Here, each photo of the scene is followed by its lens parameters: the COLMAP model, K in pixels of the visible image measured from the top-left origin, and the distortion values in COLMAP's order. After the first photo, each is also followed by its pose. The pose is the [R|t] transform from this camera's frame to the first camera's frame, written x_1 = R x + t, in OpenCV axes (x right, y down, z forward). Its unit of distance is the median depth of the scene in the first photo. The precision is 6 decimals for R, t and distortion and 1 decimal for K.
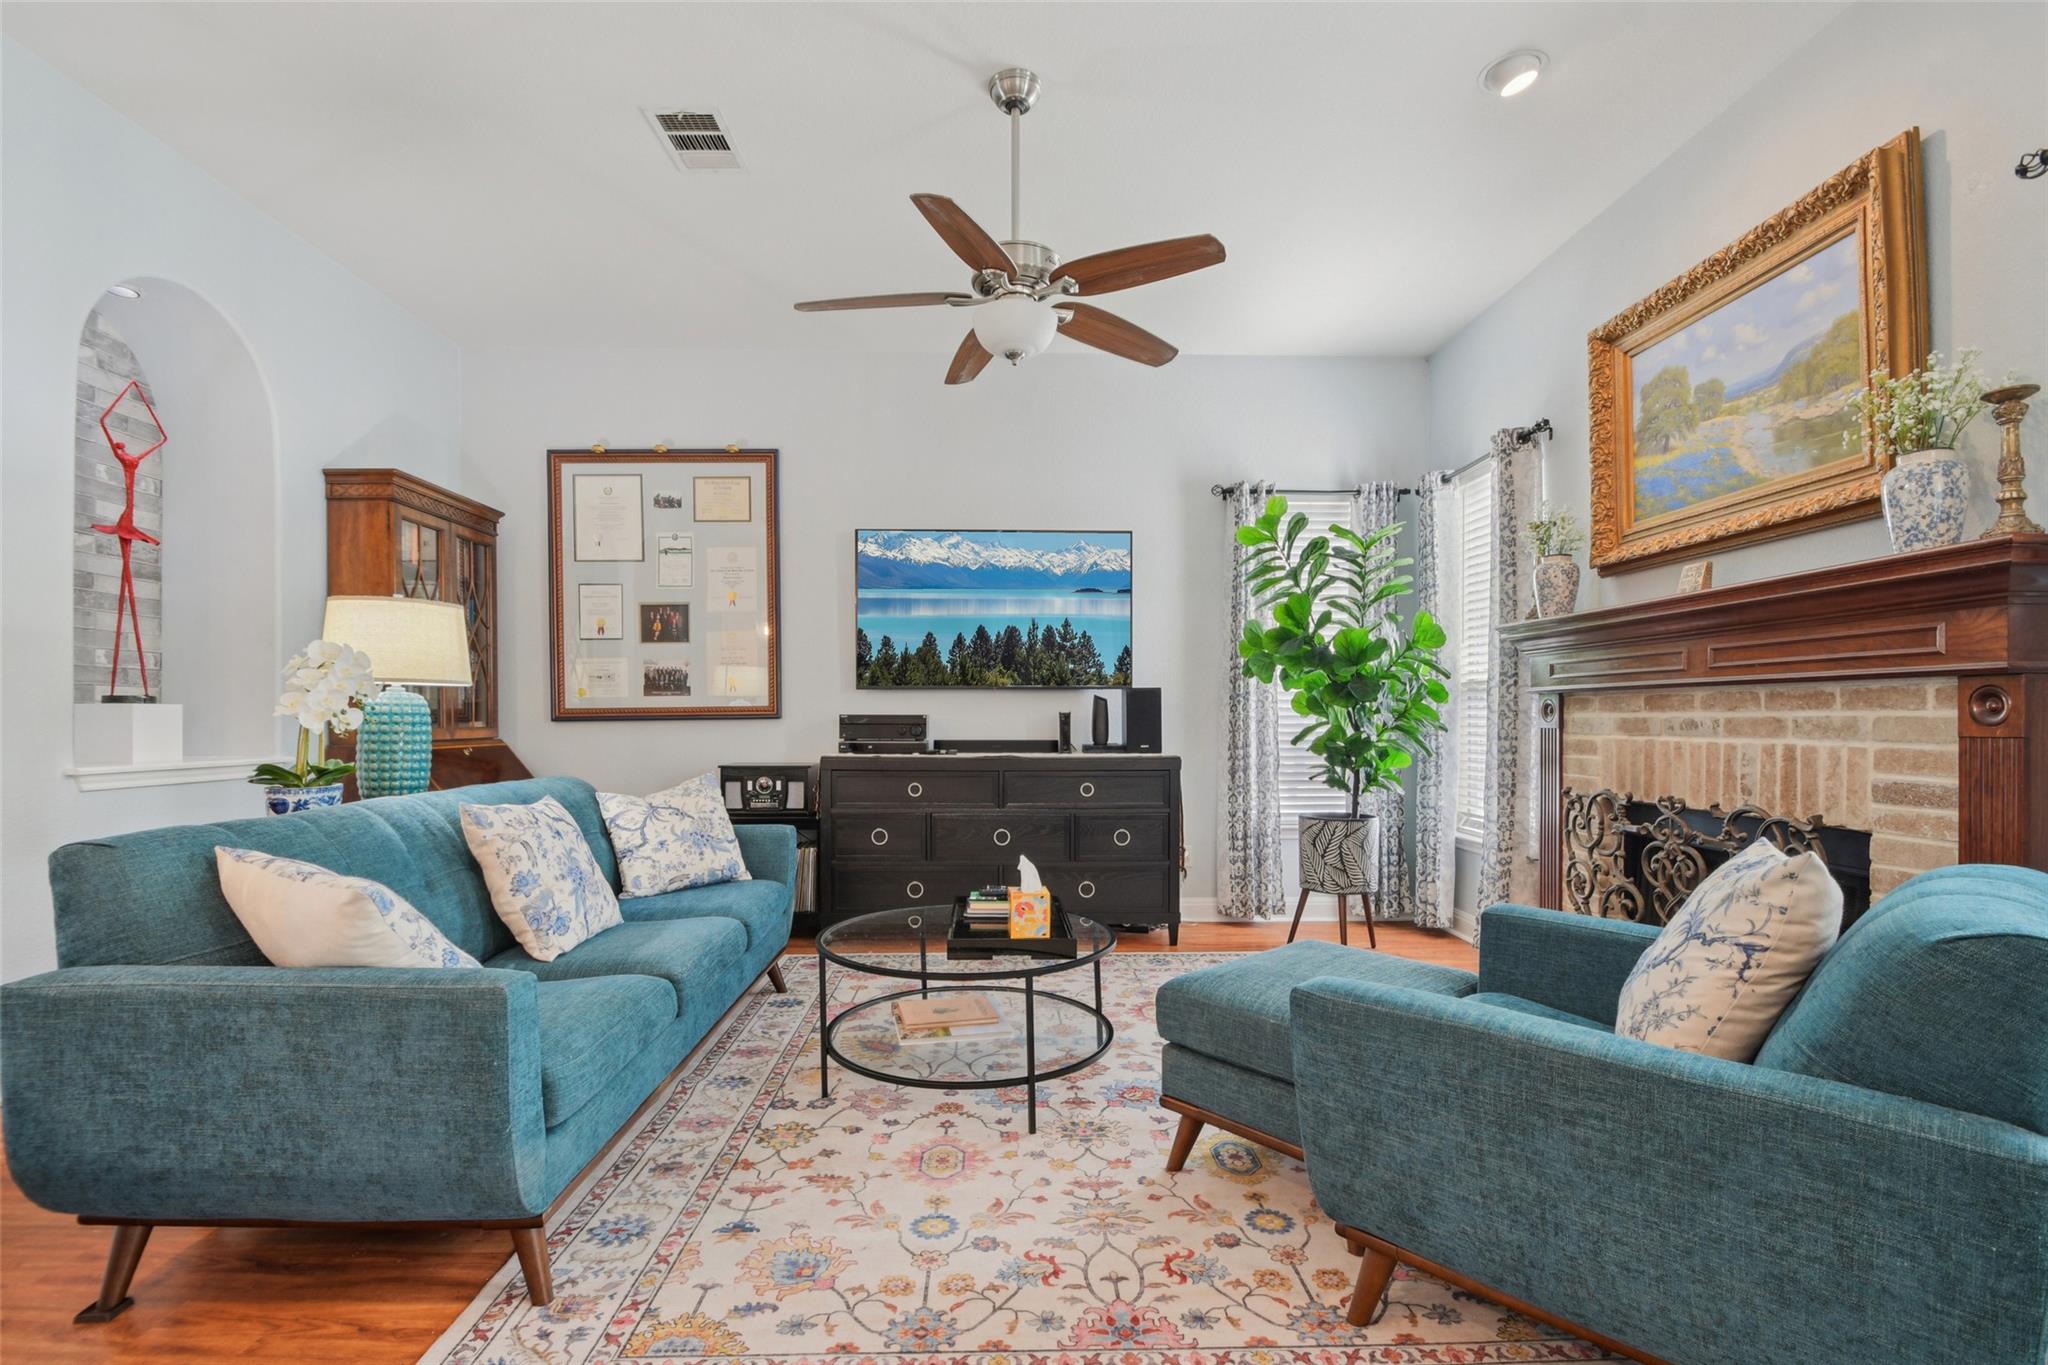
lens RADIAL K [[928.7, 0, 1007.9], [0, 928.7, 725.4], [0, 0, 1]] dist [-0.000591, -0.008502]
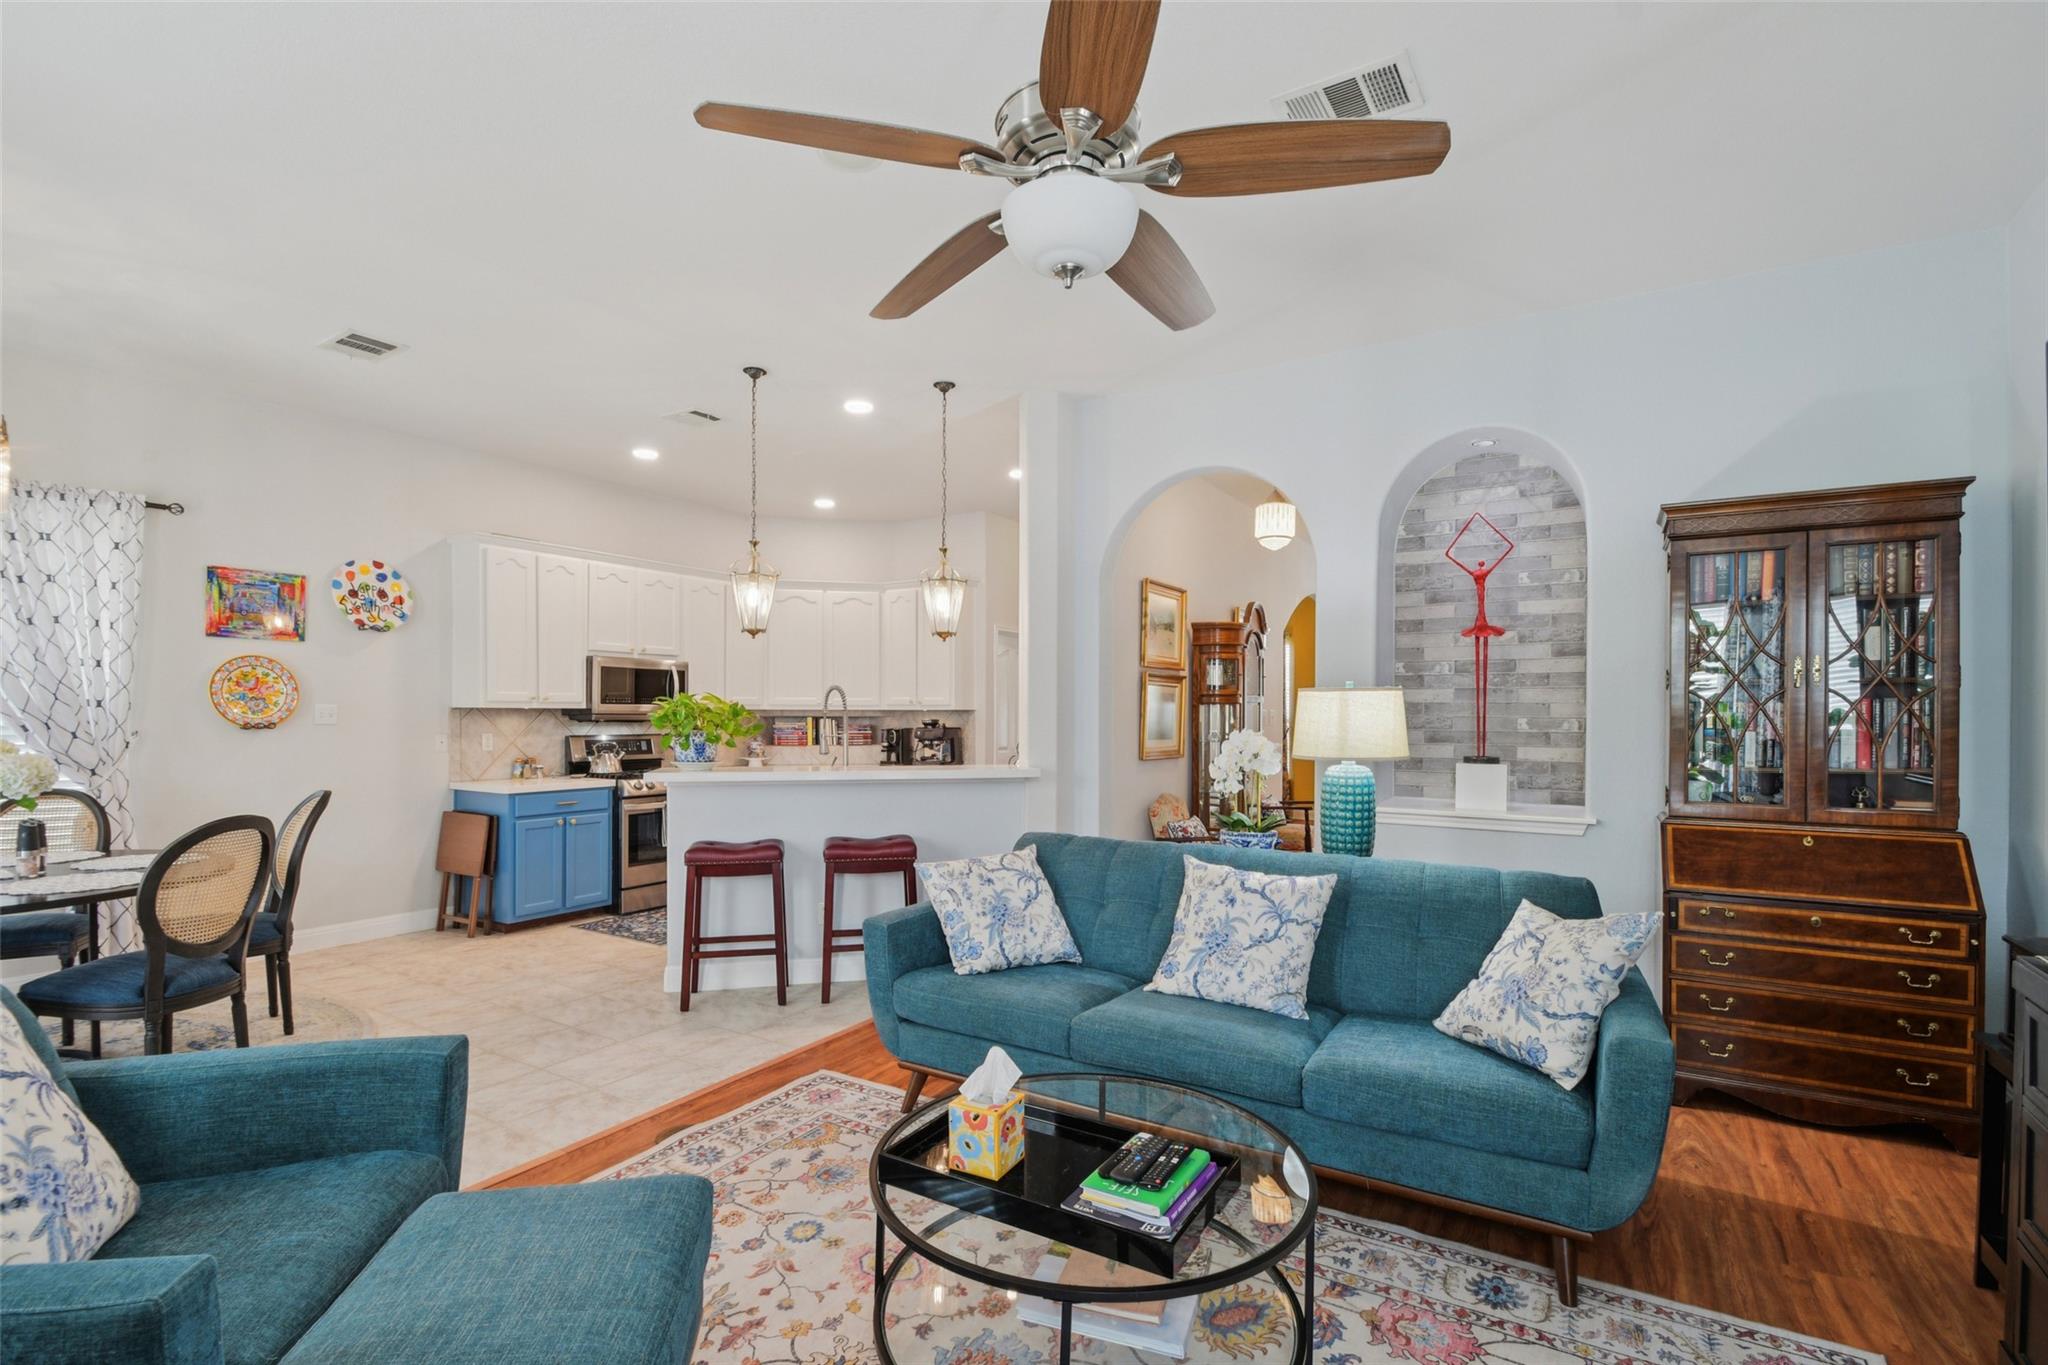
lens RADIAL K [[928.7, 0, 1024.3], [0, 928.7, 722.6], [0, 0, 1]] dist [-0.000591, -0.008502]
pose [[-0.532813, 0.005519, -0.846215, 0.453990], [-0.012210, 0.999824, 0.014209, -0.084871], [0.846145, 0.017904, -0.532653, 1.075599]]
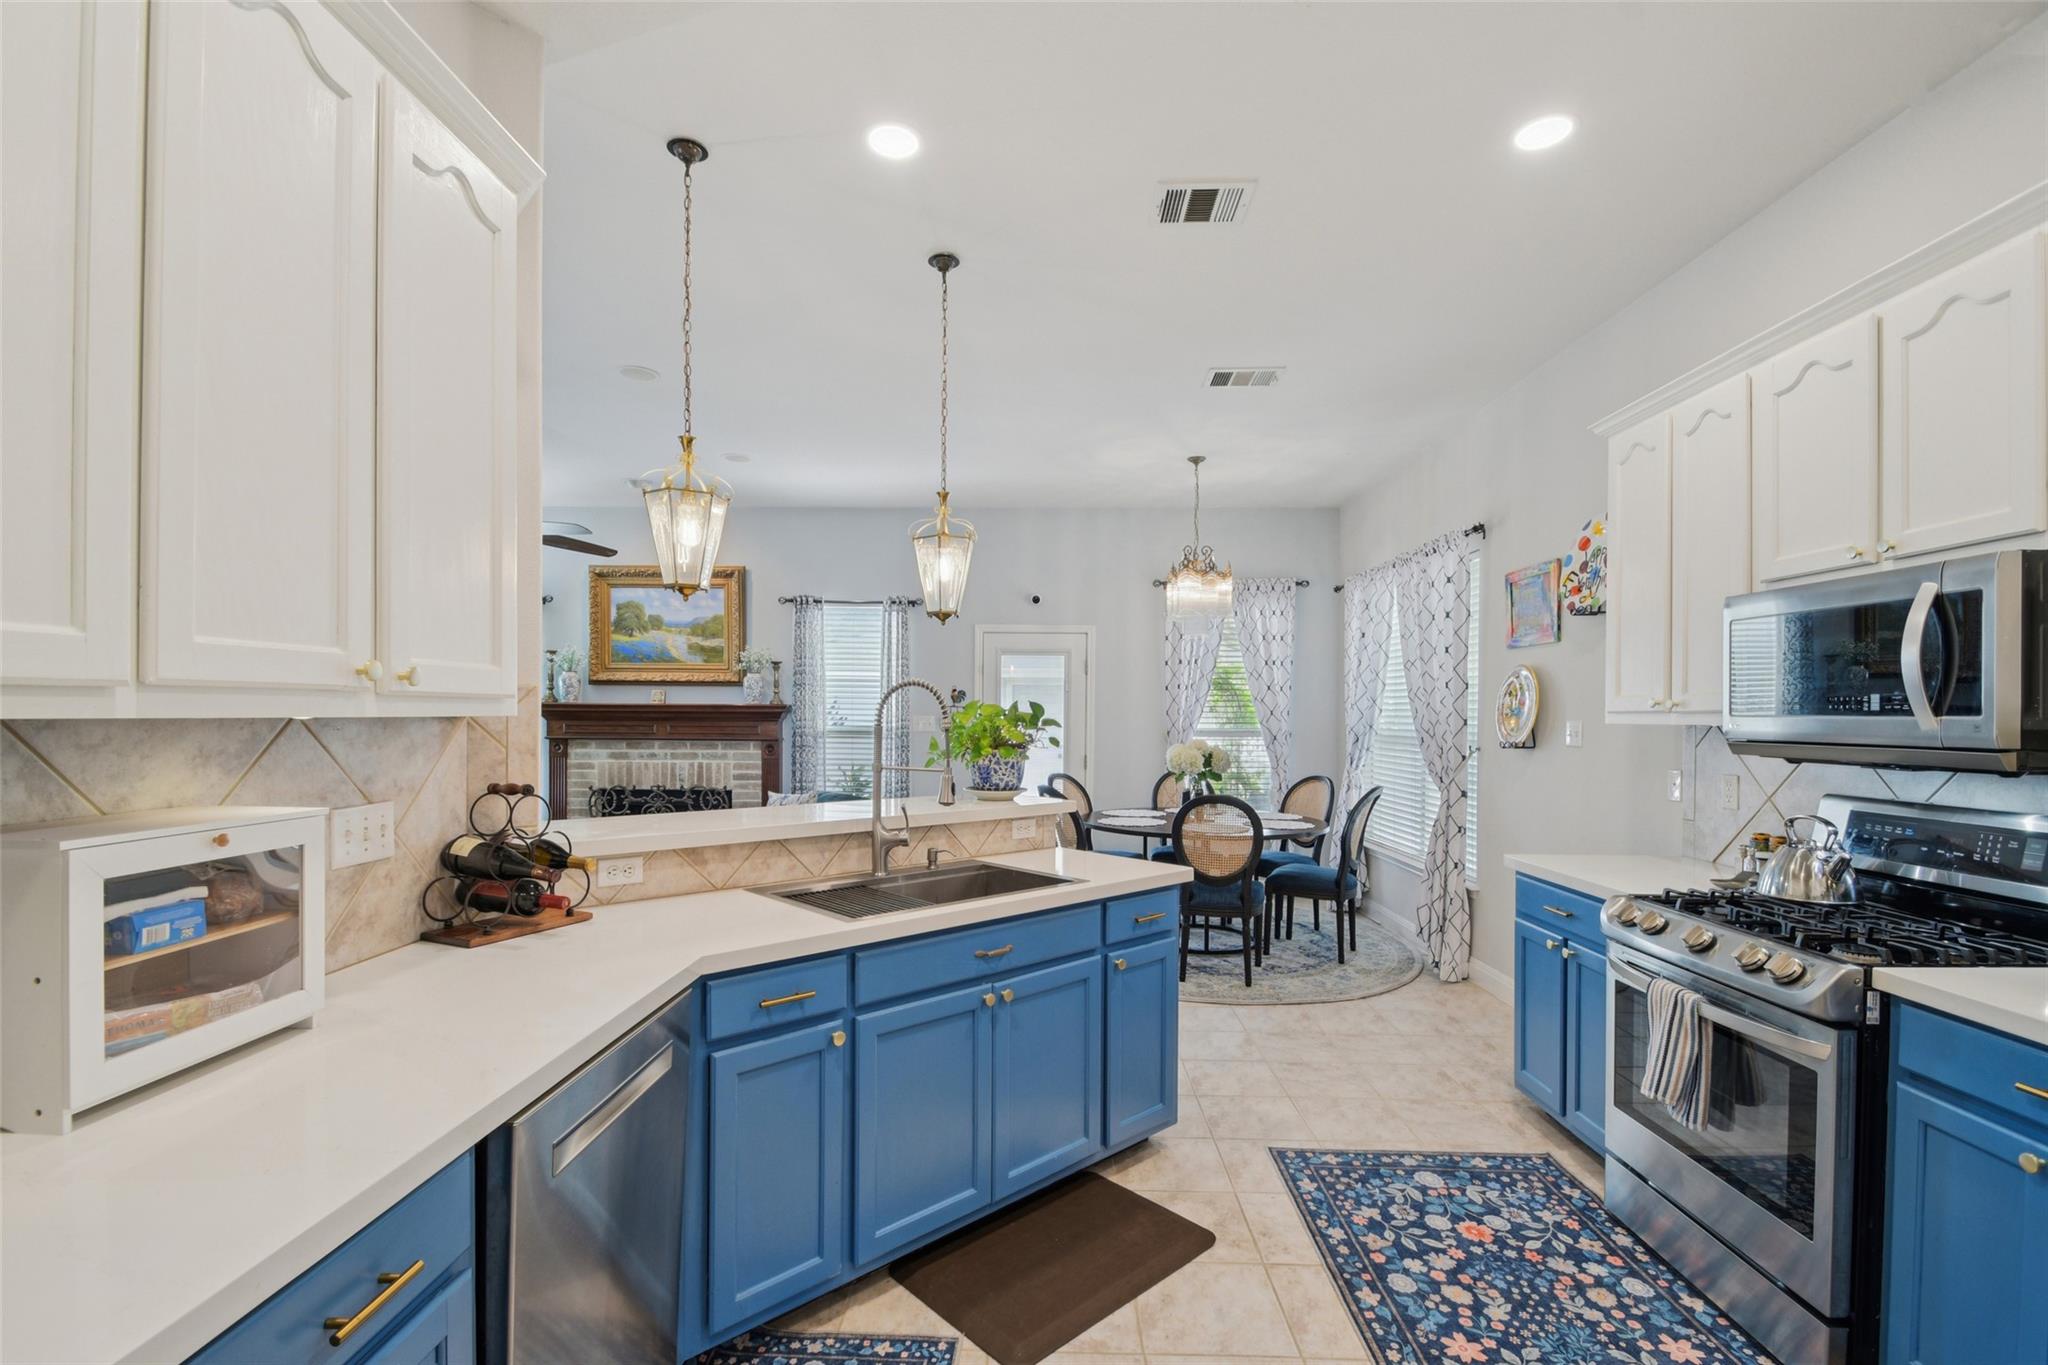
lens RADIAL K [[928.7, 0, 1047.3], [0, 928.7, 722.7], [0, 0, 1]] dist [-0.000591, -0.008502]
pose [[0.024675, -0.006671, 0.999673, -1.424955], [0.001774, 0.999976, 0.006629, -0.085124], [-0.999694, 0.001609, 0.024687, -0.083590]]
